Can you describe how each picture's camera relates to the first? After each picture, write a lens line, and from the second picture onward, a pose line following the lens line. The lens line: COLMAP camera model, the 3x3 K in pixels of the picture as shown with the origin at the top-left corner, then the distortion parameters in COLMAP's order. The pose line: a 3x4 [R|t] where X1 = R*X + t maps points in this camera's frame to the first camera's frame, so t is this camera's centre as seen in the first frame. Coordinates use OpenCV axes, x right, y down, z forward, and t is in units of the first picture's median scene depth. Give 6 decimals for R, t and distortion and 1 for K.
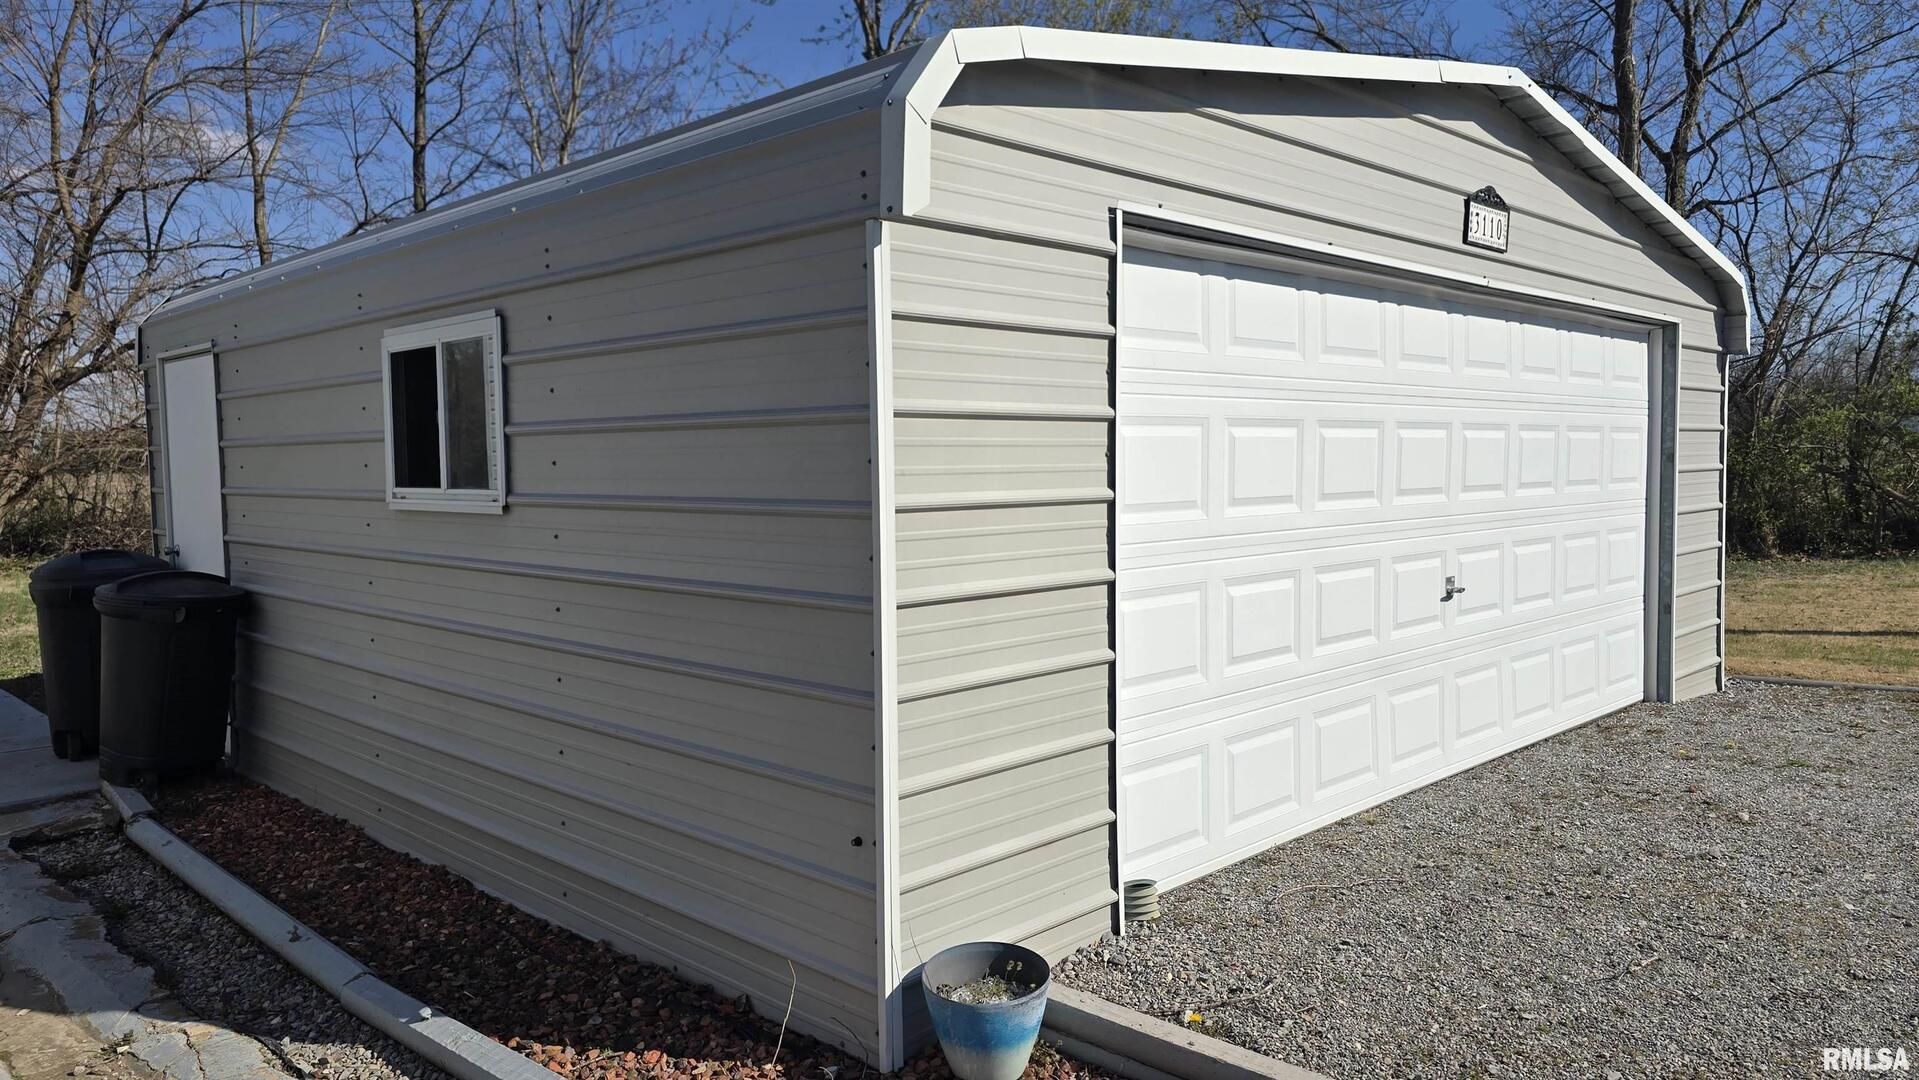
lens RADIAL K [[1296.0, 0, 963.0], [0, 1296.0, 558.3], [0, 0, 1]] dist [0.027323, -0.008123]
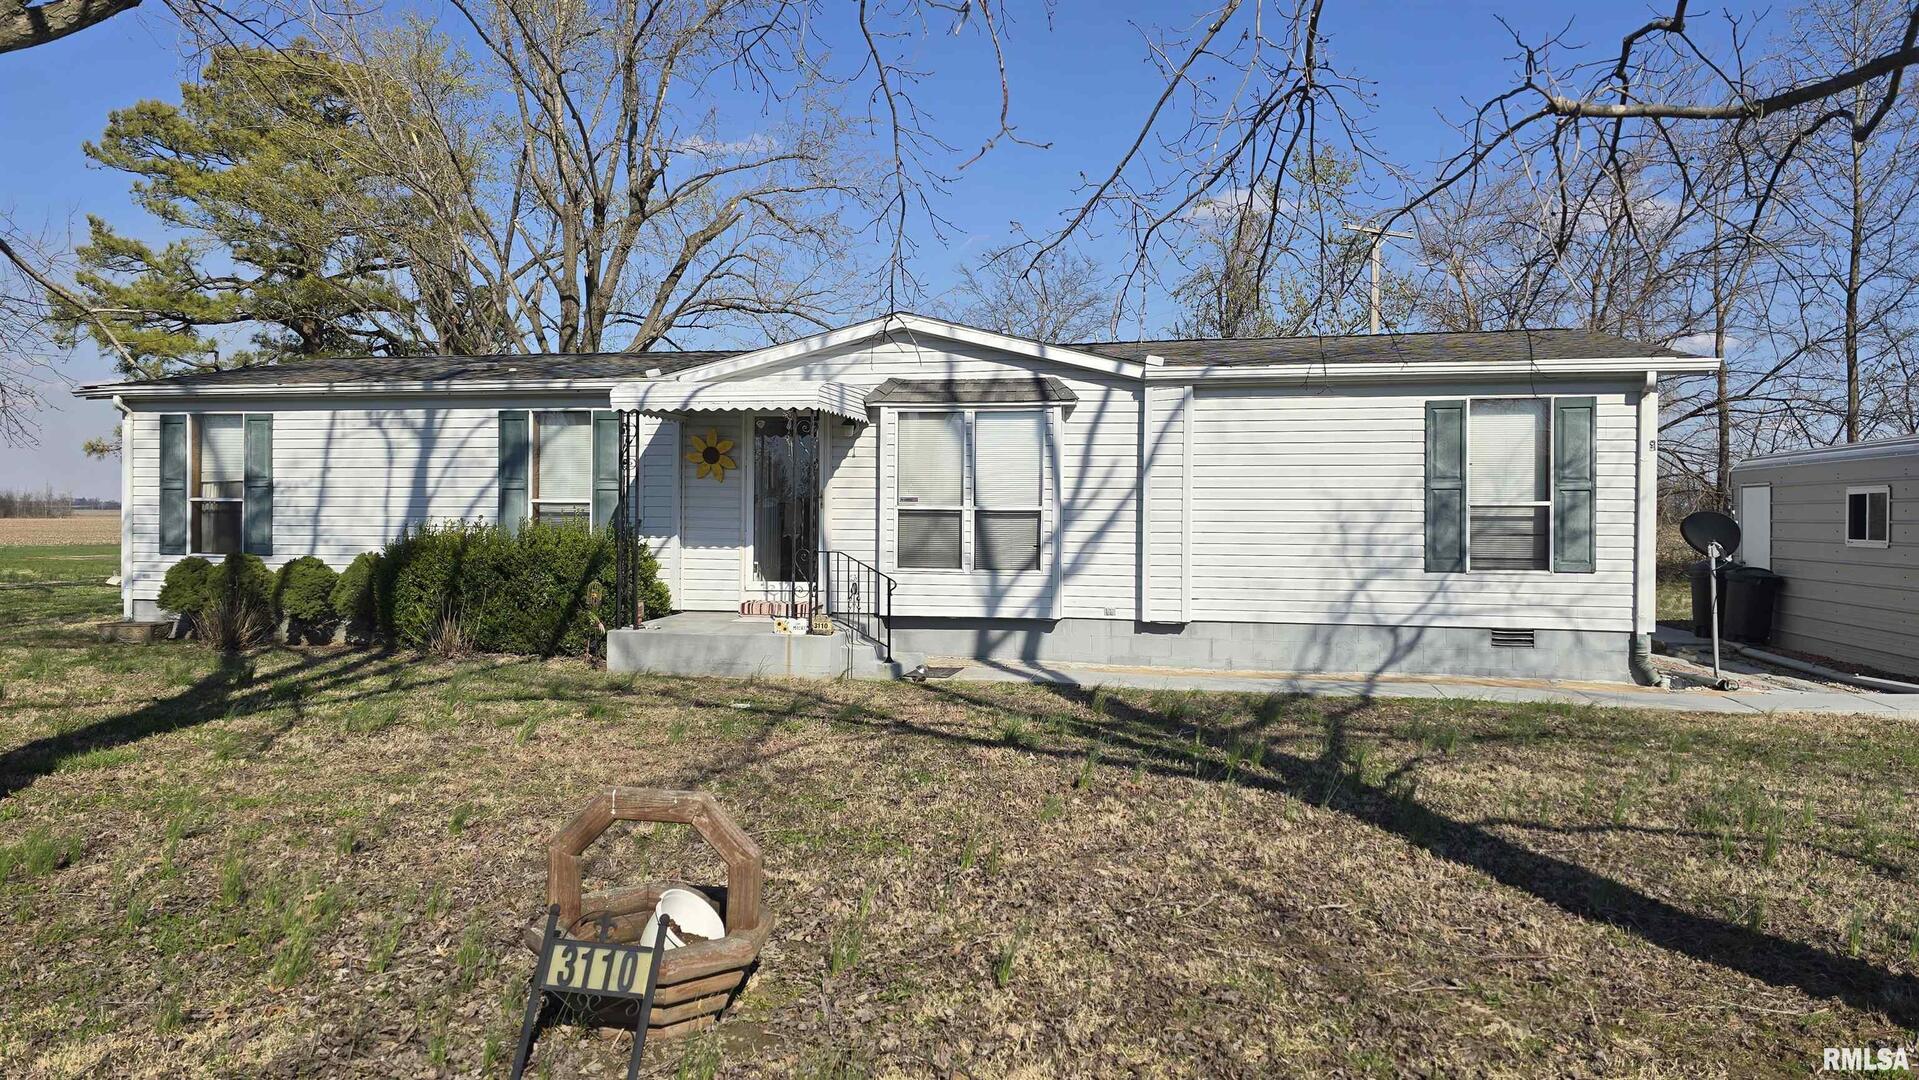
lens RADIAL K [[1296.0, 0, 957.7], [0, 1296.0, 509.0], [0, 0, 1]] dist [0.027323, -0.008123]
pose [[0.557159, 0.007447, -0.830373, 0.680955], [-0.071091, 0.996716, -0.038761, 0.103341], [0.827357, 0.080629, 0.555859, -1.750484]]
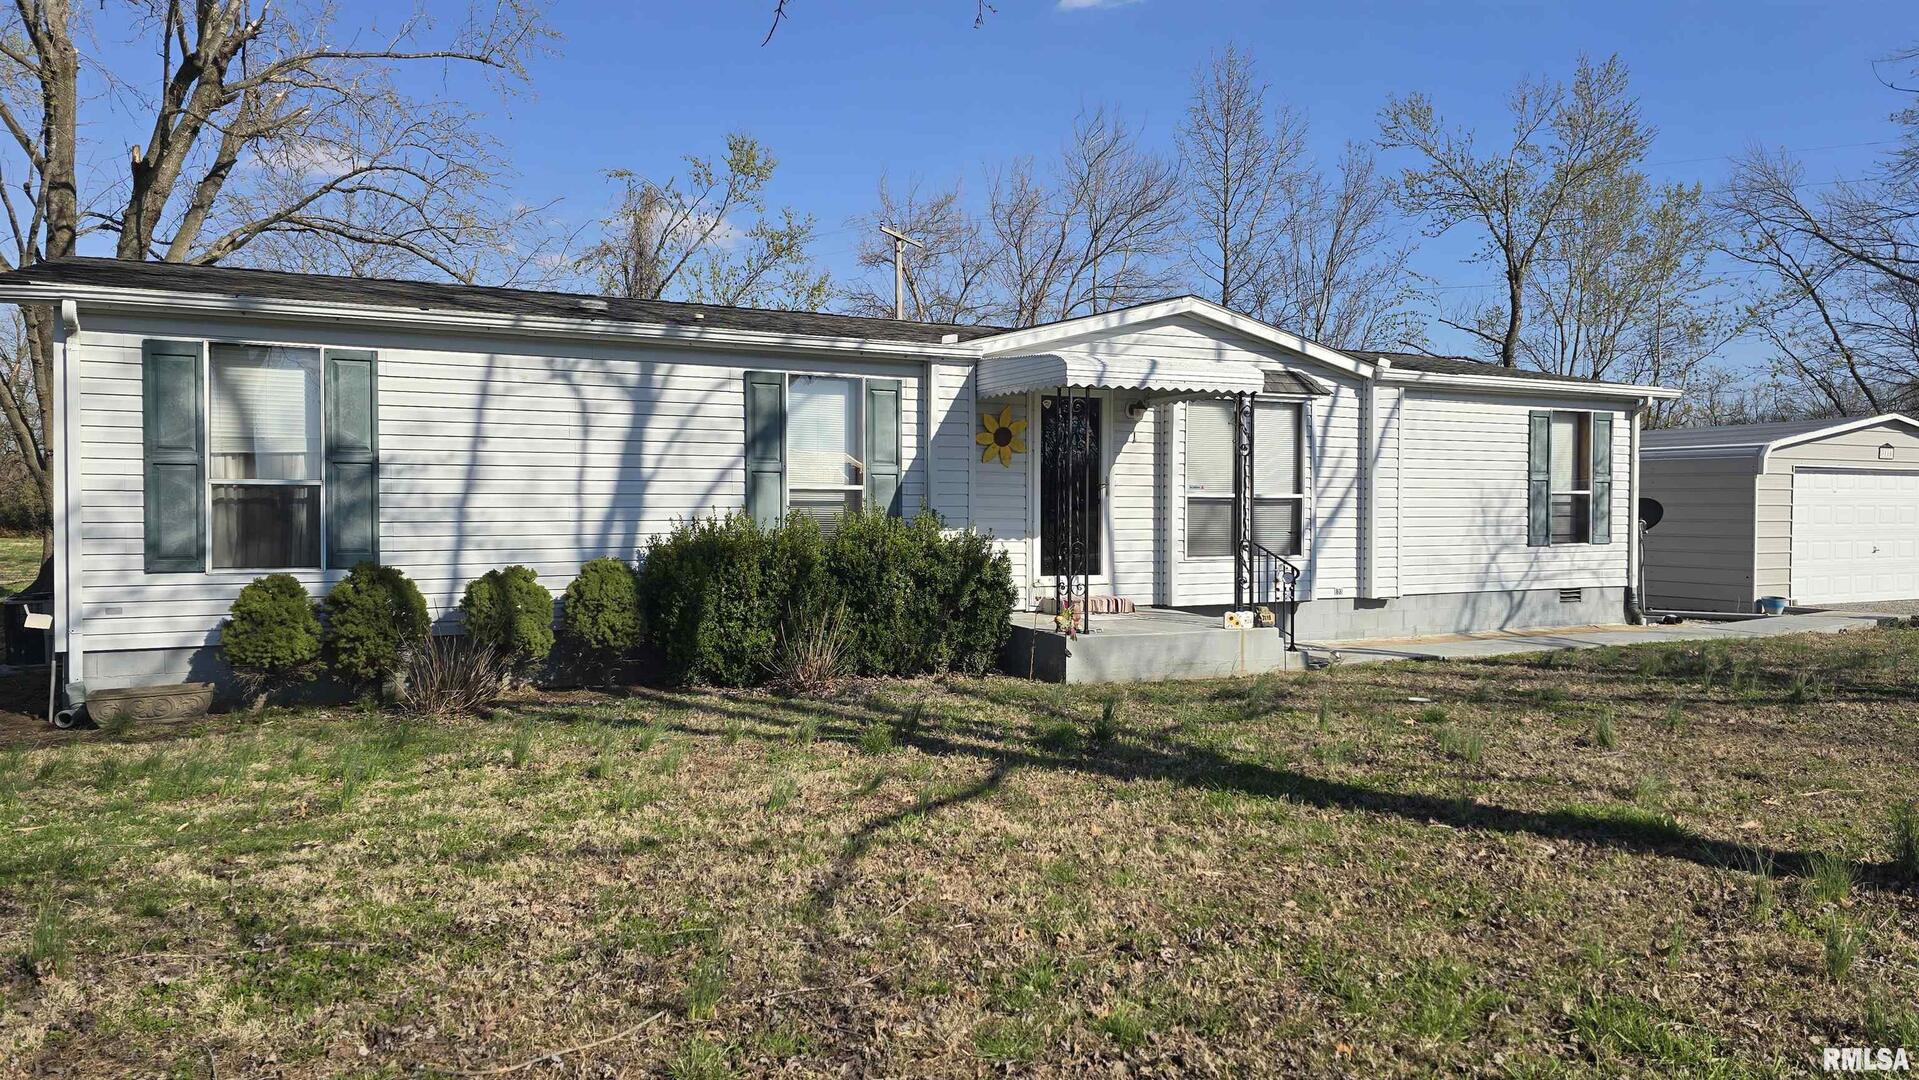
lens RADIAL K [[1296.0, 0, 959.0], [0, 1296.0, 544.8], [0, 0, 1]] dist [0.027323, -0.008123]
pose [[0.955474, 0.020961, -0.294331, -0.759999], [-0.032267, 0.998914, -0.033609, 0.181800], [0.293307, 0.041609, 0.955113, -2.684043]]
